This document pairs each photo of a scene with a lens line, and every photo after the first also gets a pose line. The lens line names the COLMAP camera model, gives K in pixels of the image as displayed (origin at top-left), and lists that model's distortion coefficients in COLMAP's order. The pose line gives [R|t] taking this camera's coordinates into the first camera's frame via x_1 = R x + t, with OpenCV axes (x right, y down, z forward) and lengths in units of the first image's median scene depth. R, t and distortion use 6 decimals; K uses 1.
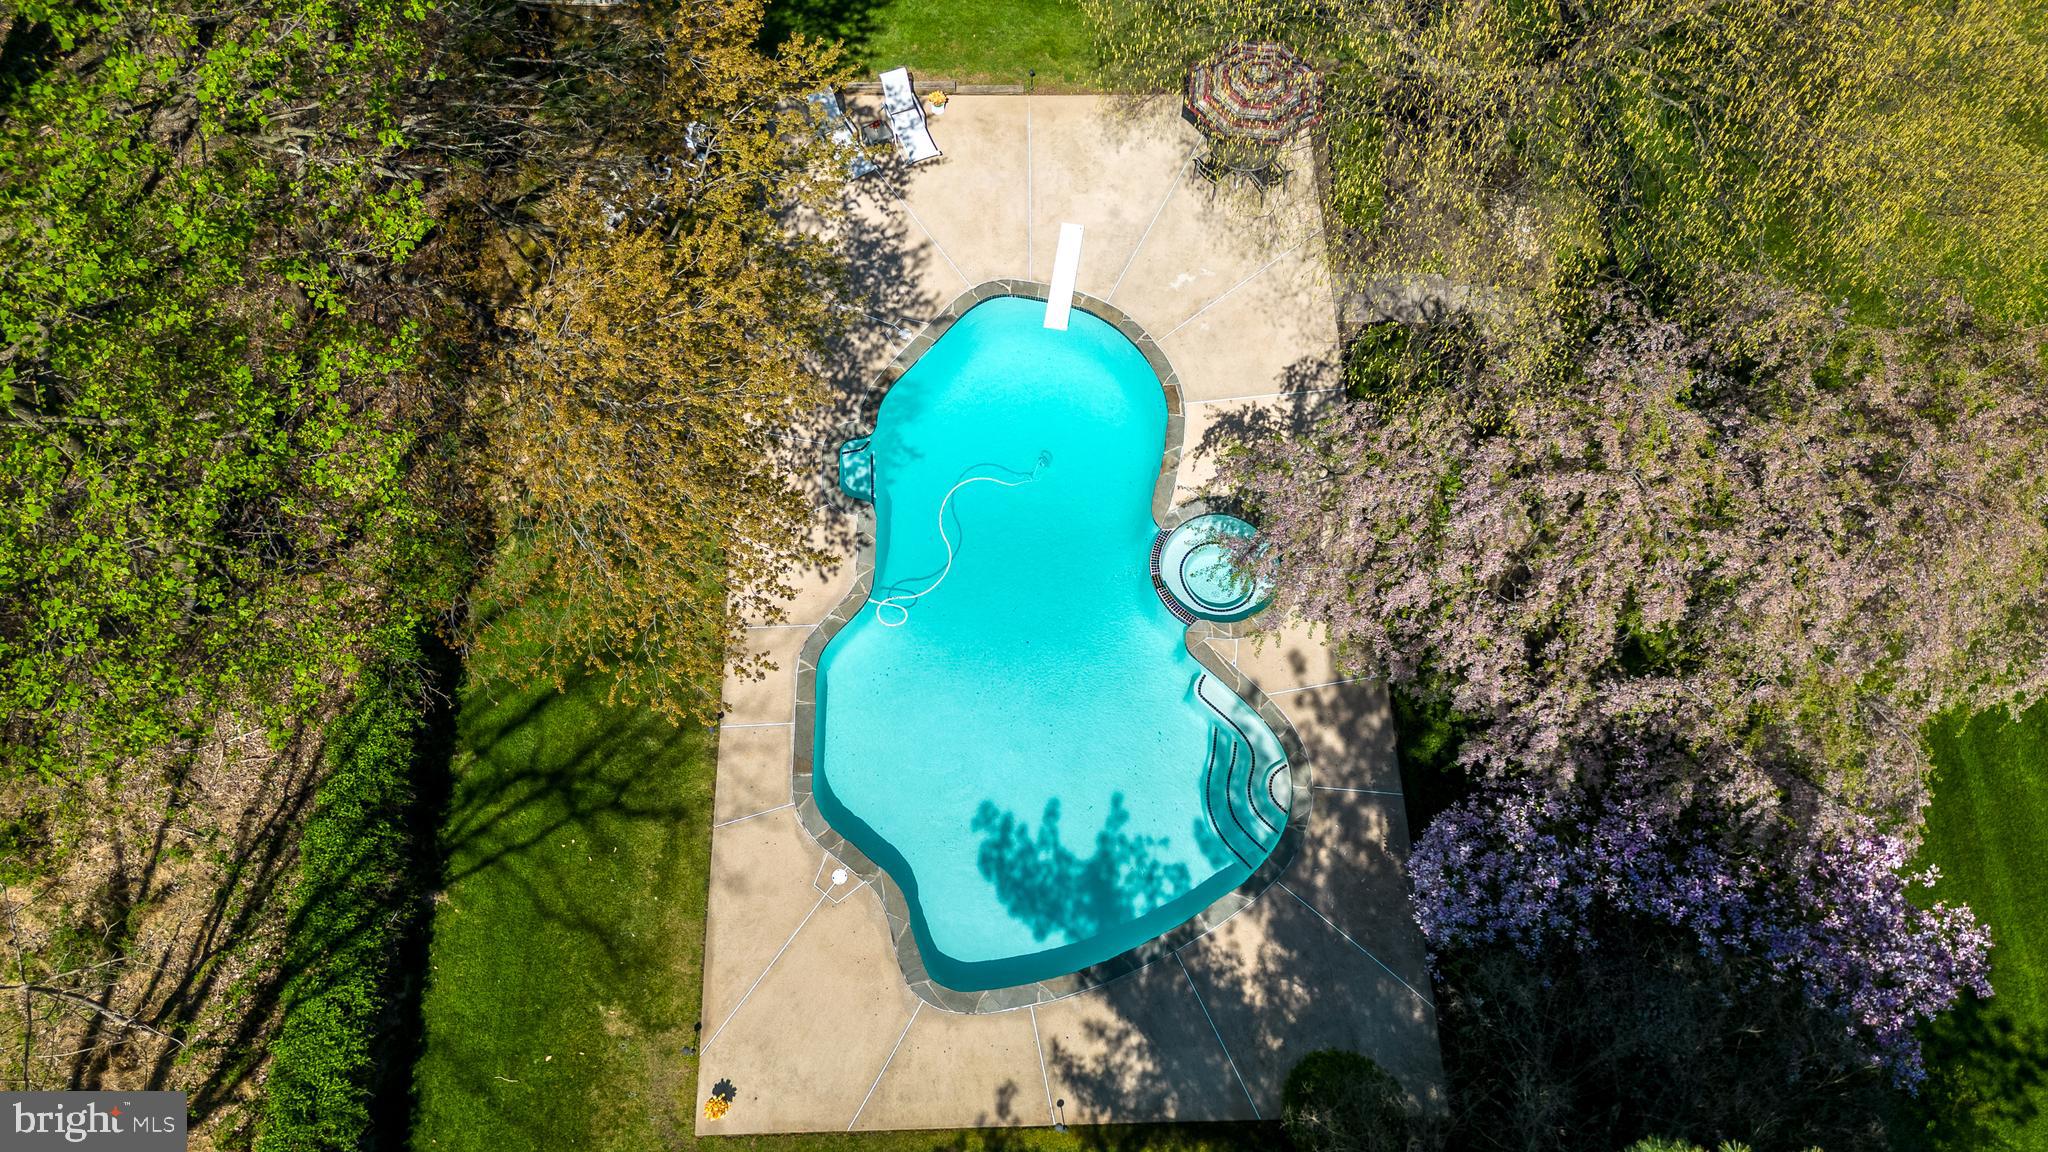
lens RADIAL K [[1362.7, 0, 1024.0], [0, 1362.7, 576.0], [0, 0, 1]] dist [0.032887, -0.000301]
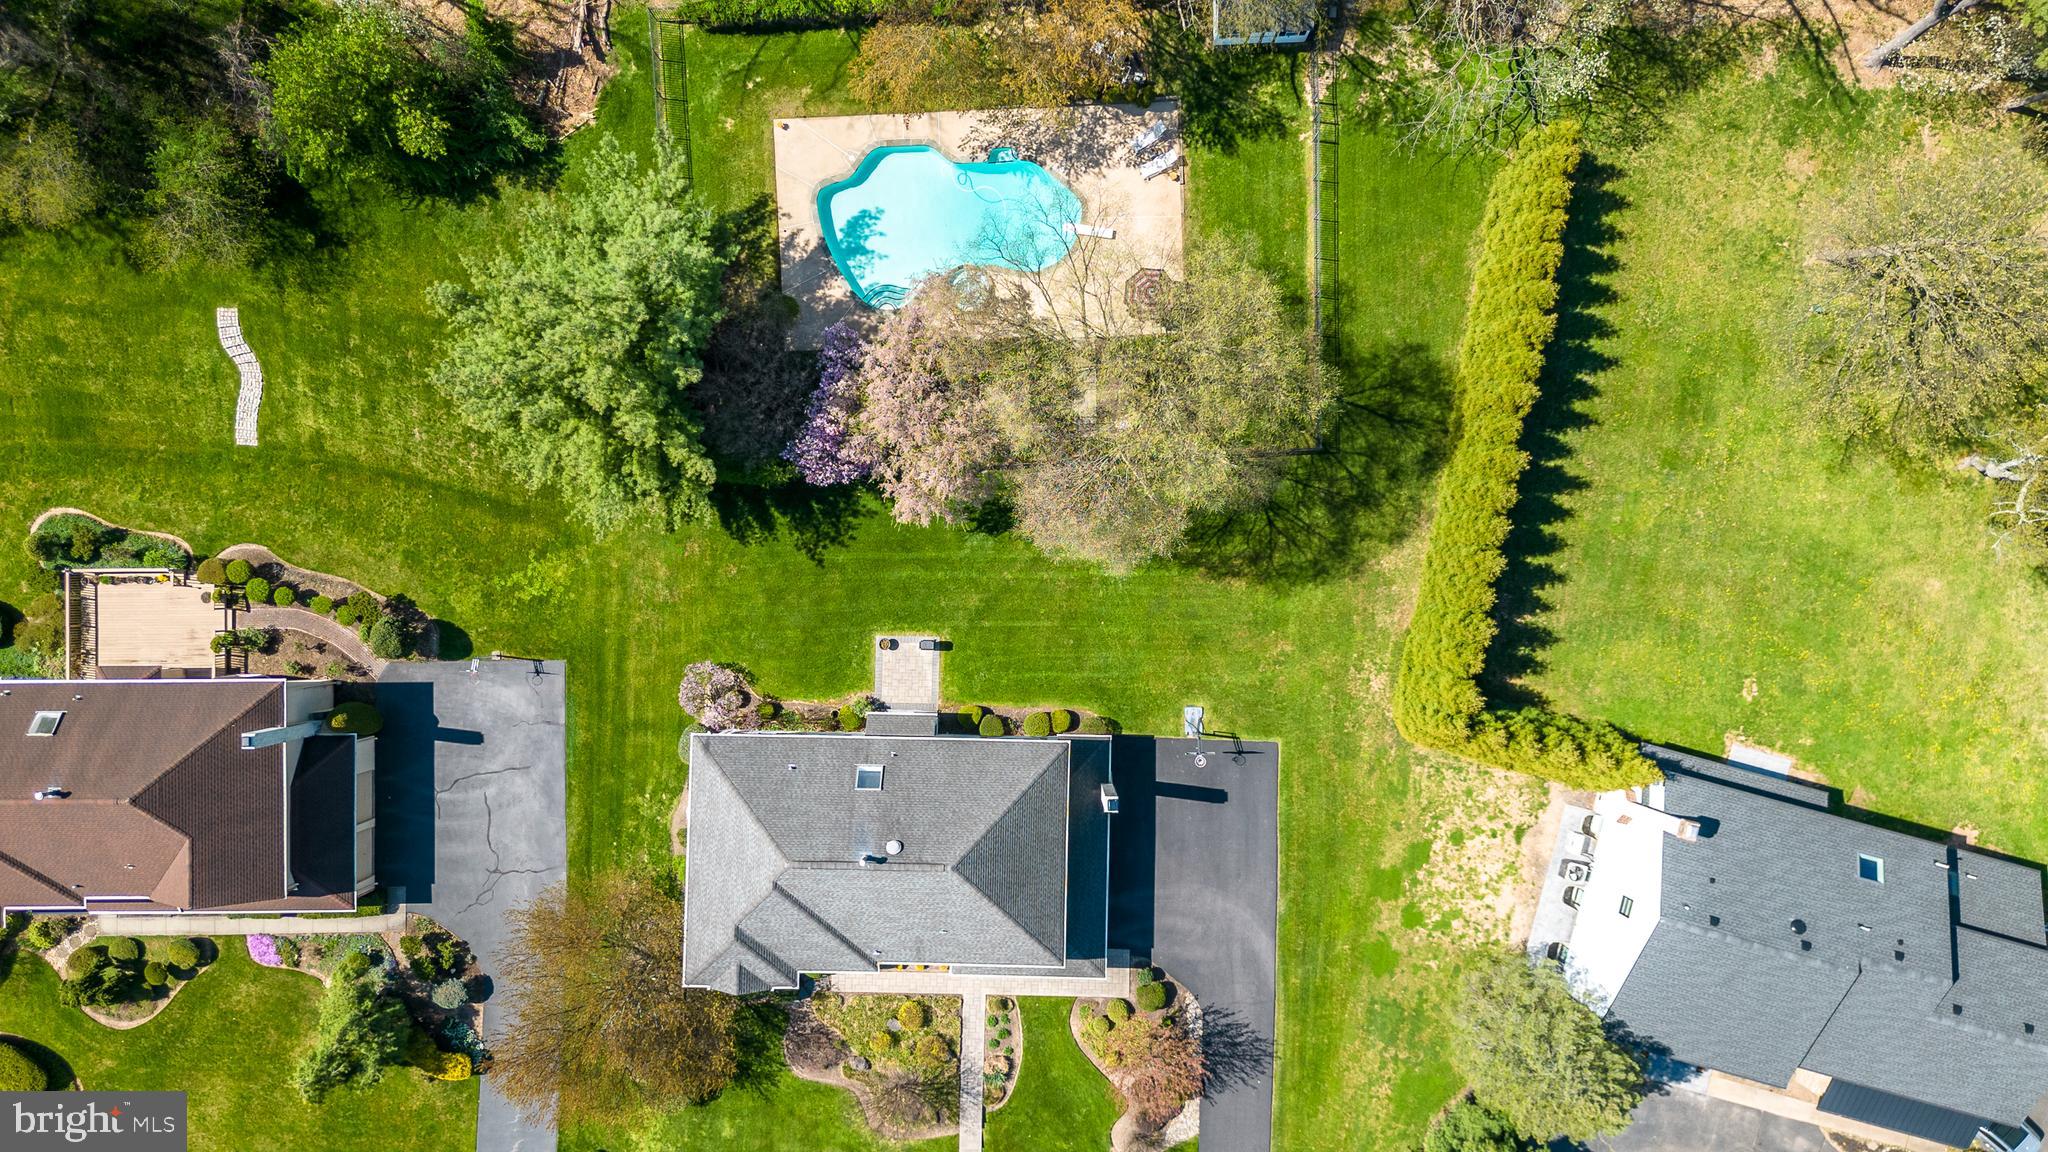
lens RADIAL K [[1362.7, 0, 1024.0], [0, 1362.7, 576.0], [0, 0, 1]] dist [0.032887, -0.000301]
pose [[0.021970, 0.999744, -0.005332, 0.831461], [-0.928294, 0.022380, 0.371173, -1.263467], [0.371198, -0.003205, 0.928548, -1.719317]]
